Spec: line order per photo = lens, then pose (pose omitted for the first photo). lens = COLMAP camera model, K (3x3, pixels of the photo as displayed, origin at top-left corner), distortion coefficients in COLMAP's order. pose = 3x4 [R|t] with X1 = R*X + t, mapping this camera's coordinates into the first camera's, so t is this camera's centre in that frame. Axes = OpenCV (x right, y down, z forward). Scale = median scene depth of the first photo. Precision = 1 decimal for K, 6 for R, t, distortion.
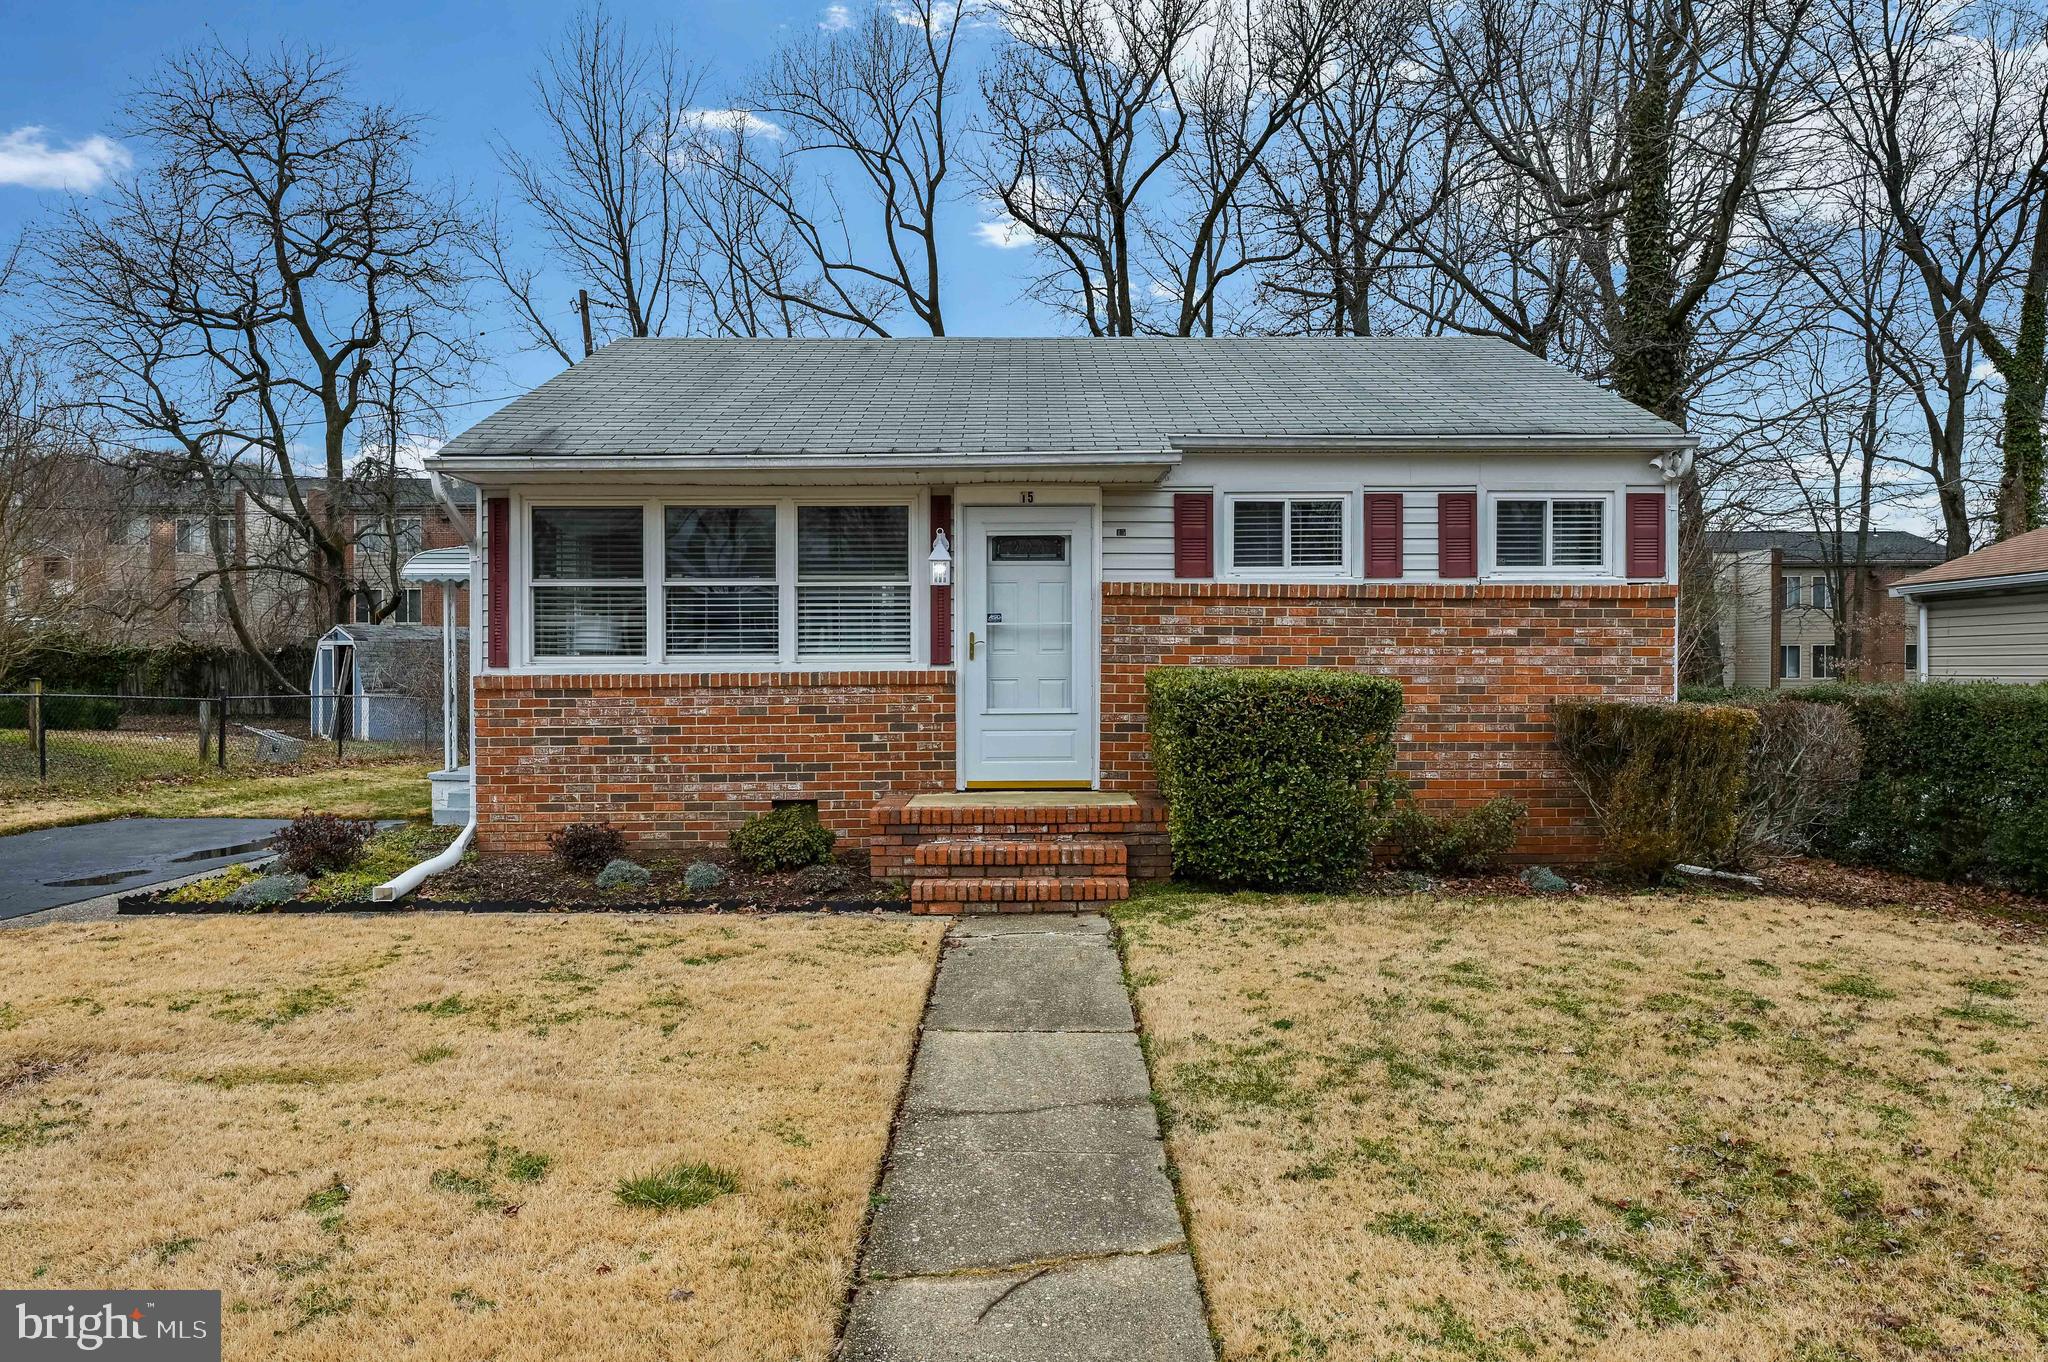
lens RADIAL K [[1394.5, 0, 1067.8], [0, 1394.5, 708.9], [0, 0, 1]] dist [-0.001570, -0.001219]
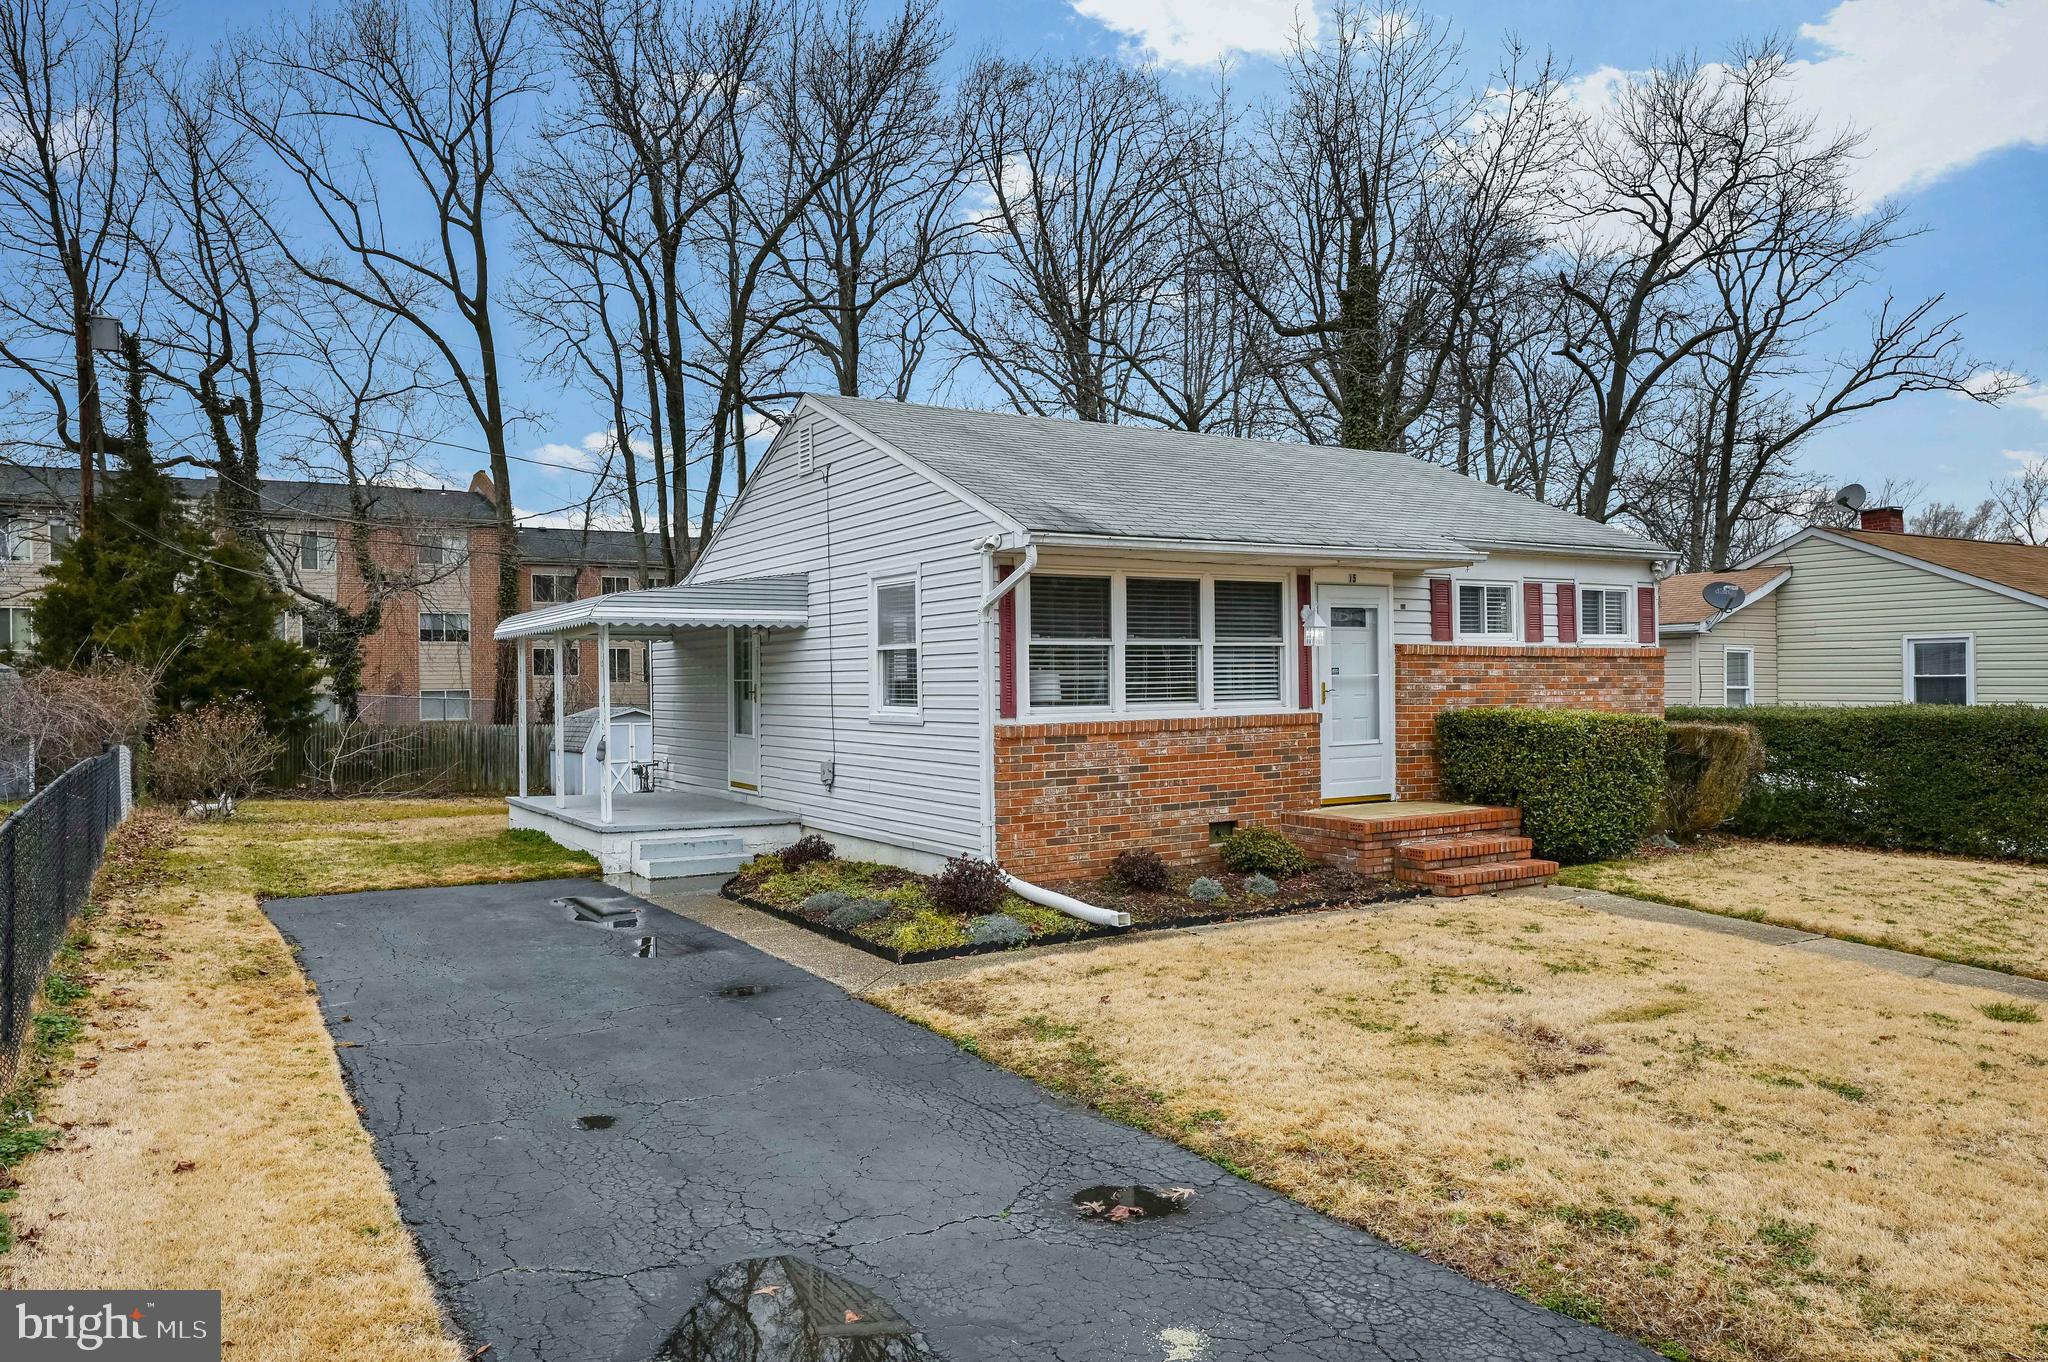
lens RADIAL K [[1394.5, 0, 1067.8], [0, 1394.5, 708.9], [0, 0, 1]] dist [-0.001570, -0.001219]
pose [[0.854063, -0.018003, 0.519858, -0.932348], [0.024475, 0.999685, -0.005591, -0.029246], [-0.519593, 0.017499, 0.854235, 0.029157]]
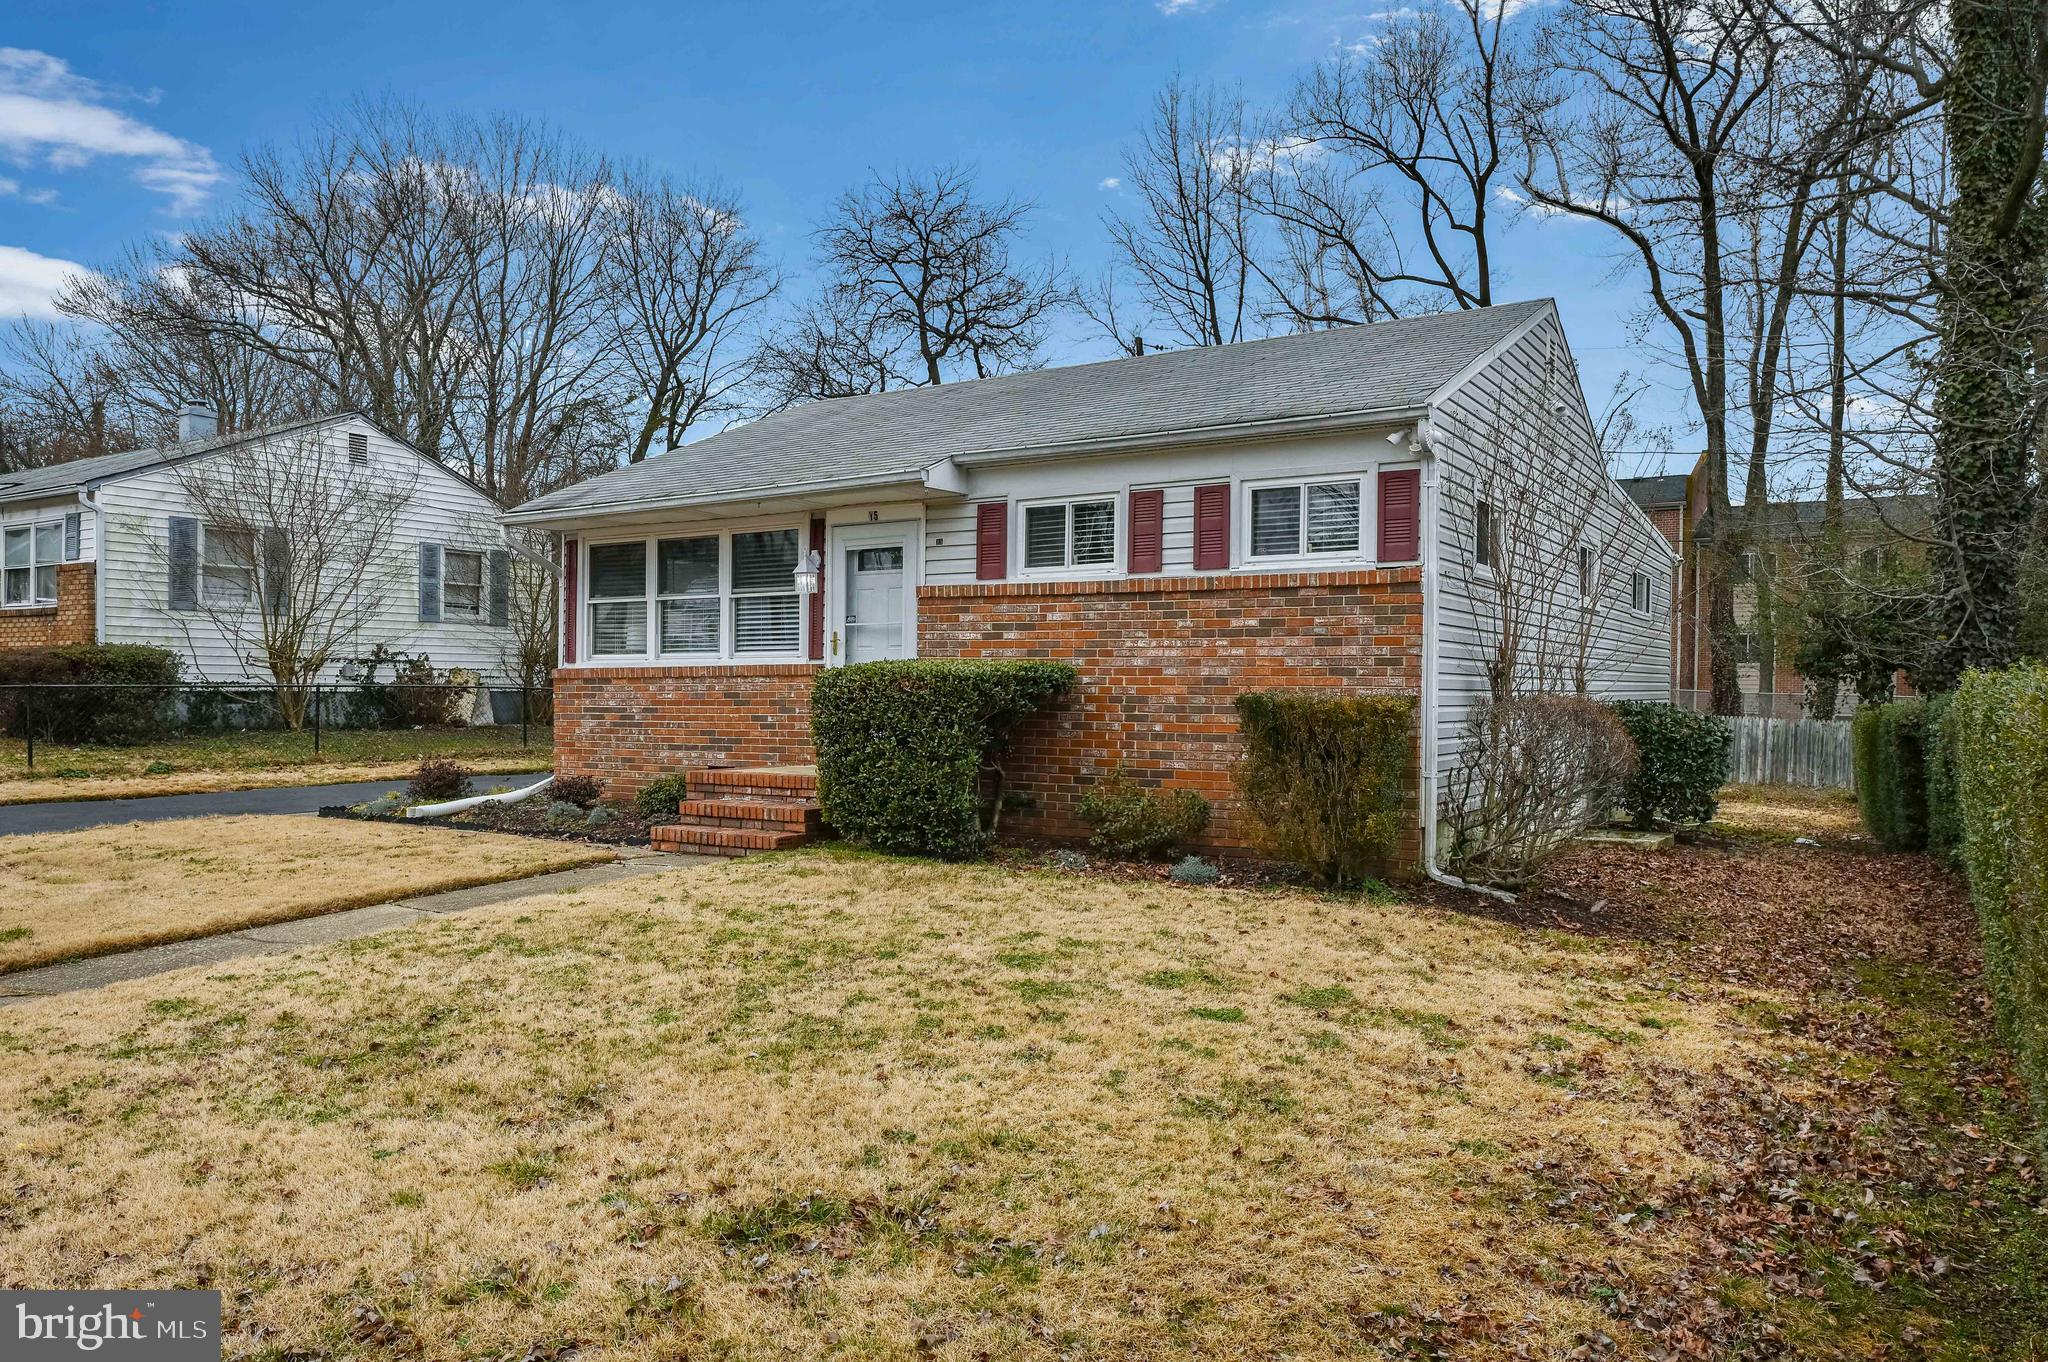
lens RADIAL K [[1394.5, 0, 1067.8], [0, 1394.5, 708.9], [0, 0, 1]] dist [-0.001570, -0.001219]
pose [[0.843080, 0.013457, -0.537620, 0.740140], [-0.018146, 0.999829, -0.003429, 0.011549], [0.537482, 0.012646, 0.843180, 0.100683]]
